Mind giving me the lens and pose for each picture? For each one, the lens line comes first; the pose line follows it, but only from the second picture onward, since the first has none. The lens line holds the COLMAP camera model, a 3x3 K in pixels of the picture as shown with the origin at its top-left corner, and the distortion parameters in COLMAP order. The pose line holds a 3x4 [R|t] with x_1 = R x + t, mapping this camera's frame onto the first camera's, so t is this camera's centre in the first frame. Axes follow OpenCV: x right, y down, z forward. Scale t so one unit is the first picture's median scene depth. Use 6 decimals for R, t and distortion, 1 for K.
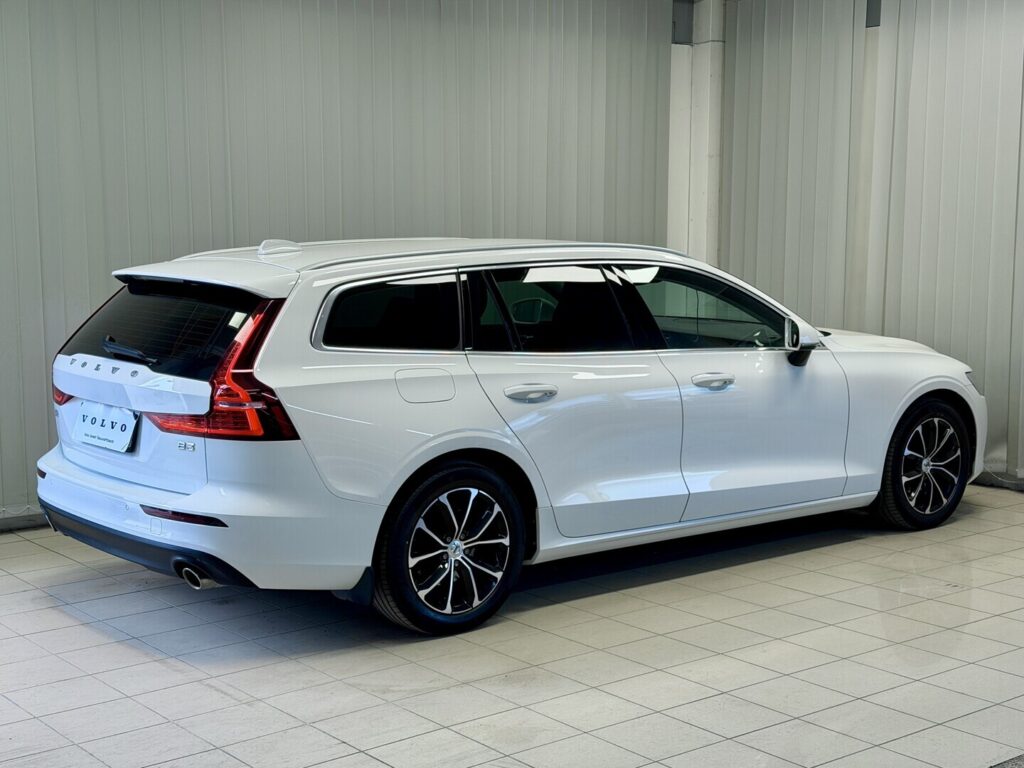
lens RADIAL K [[1531.5, 0, 527.9], [0, 1531.5, 381.6], [0, 0, 1]] dist [0.144900, -0.133748]
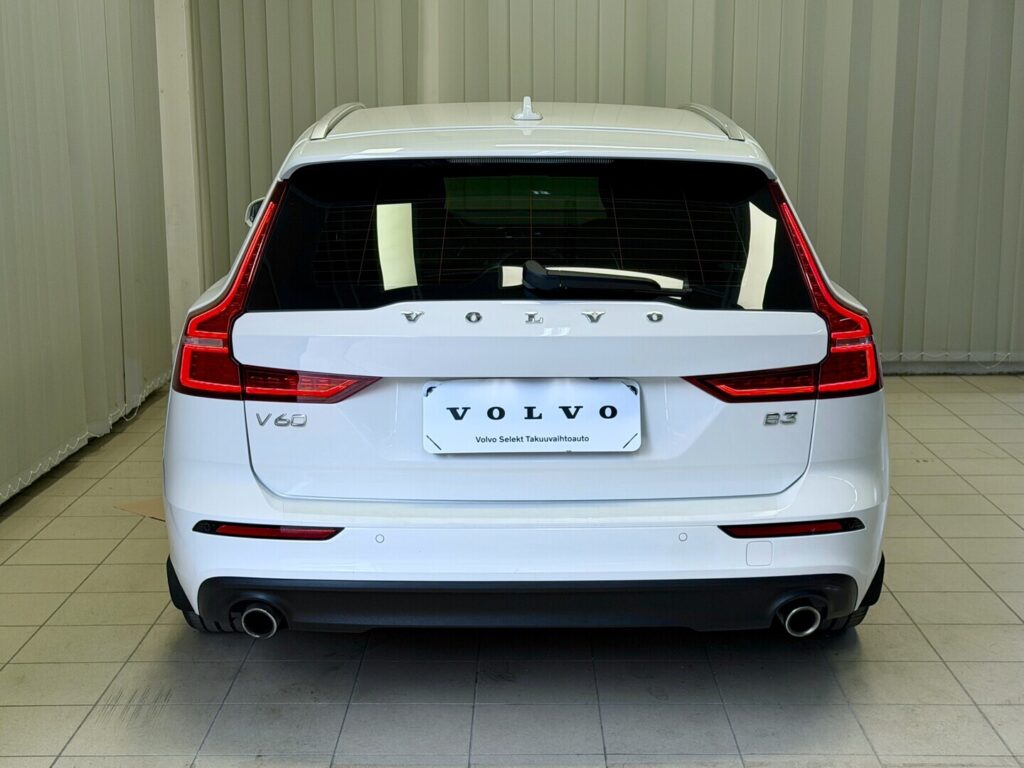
lens RADIAL K [[1531.5, 0, 527.9], [0, 1531.5, 381.6], [0, 0, 1]] dist [0.144900, -0.133748]
pose [[0.640713, -0.146336, 0.753706, -0.749219], [0.094176, 0.989235, 0.112008, -0.052297], [-0.761983, -0.000784, 0.647596, 0.665917]]
